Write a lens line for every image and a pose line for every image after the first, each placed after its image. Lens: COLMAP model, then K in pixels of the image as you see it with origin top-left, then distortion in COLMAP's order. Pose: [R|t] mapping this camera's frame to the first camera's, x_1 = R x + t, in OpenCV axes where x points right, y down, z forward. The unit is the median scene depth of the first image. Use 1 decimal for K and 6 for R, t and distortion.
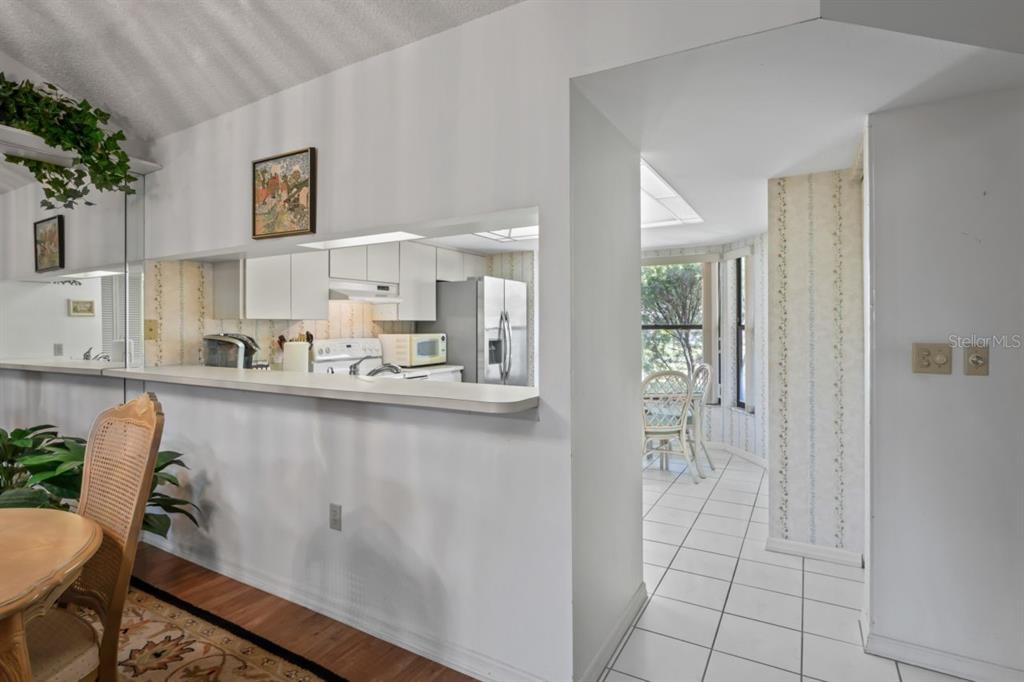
lens RADIAL K [[524.3, 0, 508.8], [0, 524.3, 323.5], [0, 0, 1]] dist [0.000078, -0.000085]
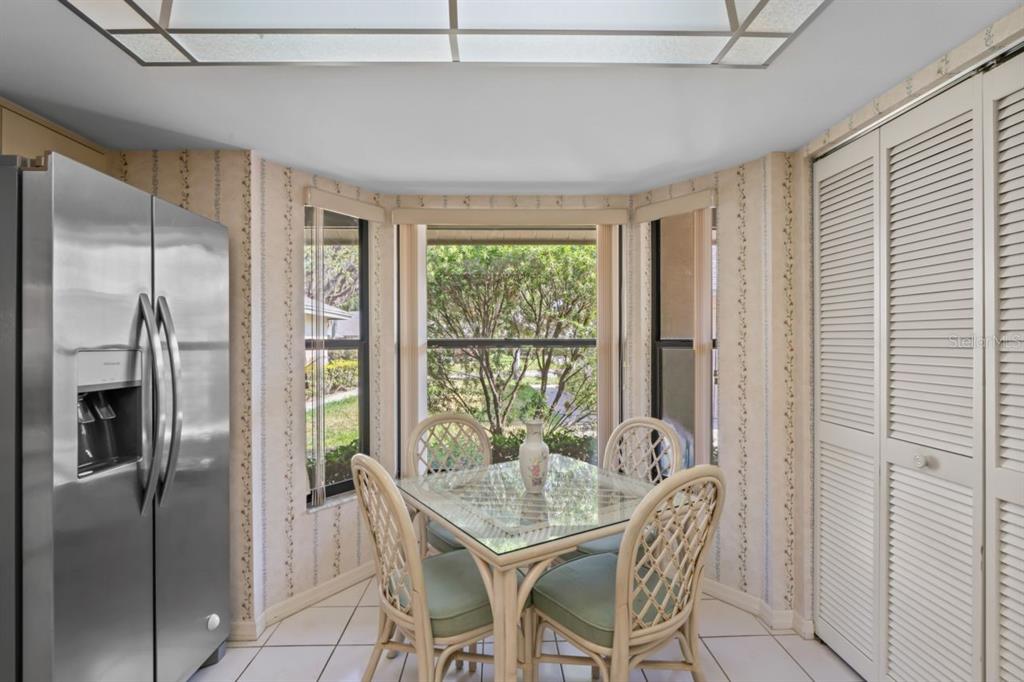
lens RADIAL K [[510.3, 0, 512.0], [0, 510.3, 341.0], [0, 0, 1]] dist [-0.002349, -0.000284]
pose [[0.853904, -0.000323, 0.520430, 0.017433], [-0.001216, 0.999996, 0.002615, 0.003822], [-0.520429, -0.002866, 0.853900, 0.618711]]
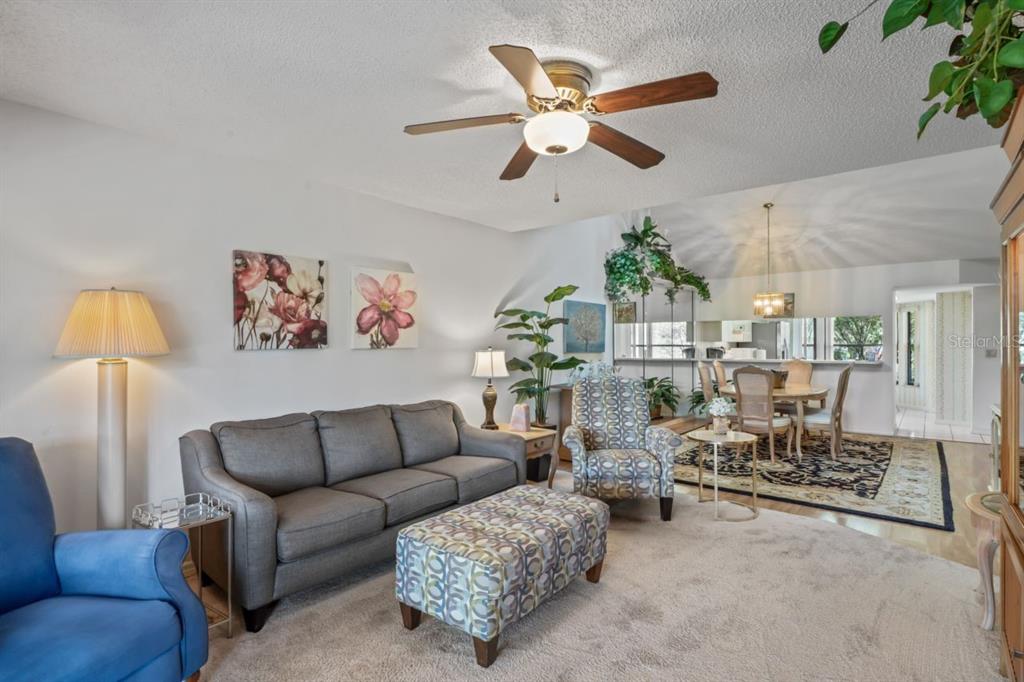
lens RADIAL K [[510.3, 0, 512.0], [0, 510.3, 341.0], [0, 0, 1]] dist [-0.002349, -0.000284]
pose [[0.985878, 0.001293, -0.167462, -0.746723], [-0.001533, 0.999998, -0.001302, -0.004586], [0.167460, 0.001540, 0.985878, -1.200193]]
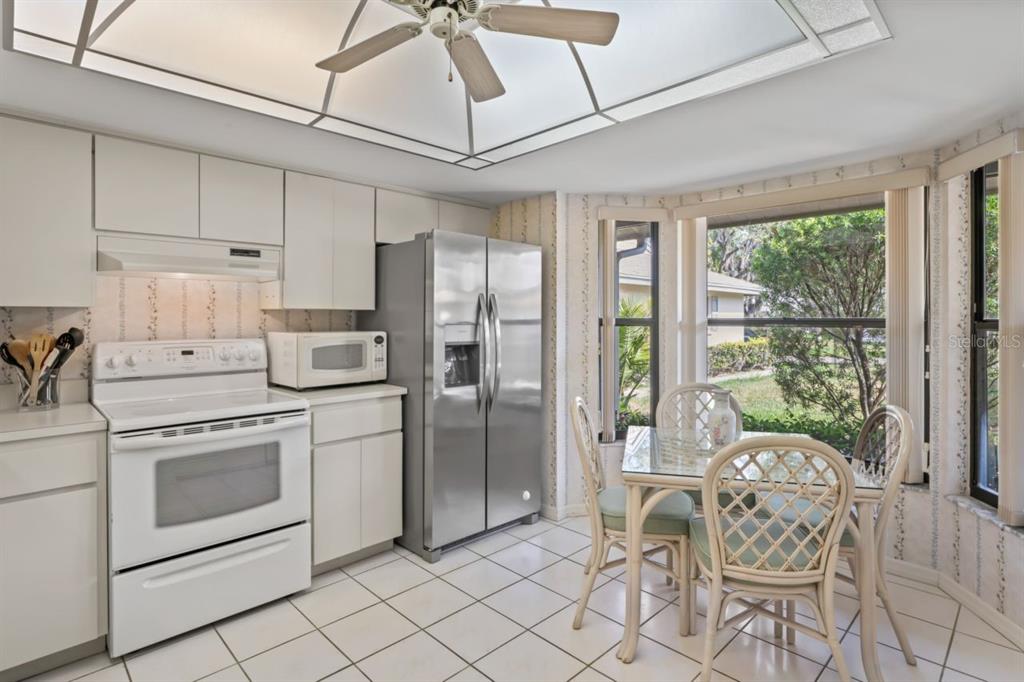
lens RADIAL K [[524.5, 0, 509.4], [0, 524.5, 317.0], [0, 0, 1]] dist [-0.003508, -0.001163]
pose [[0.962732, 0.003584, -0.270434, 0.171100], [-0.002665, 0.999989, 0.003765, 0.000034], [0.270445, -0.002904, 0.962731, 0.456037]]
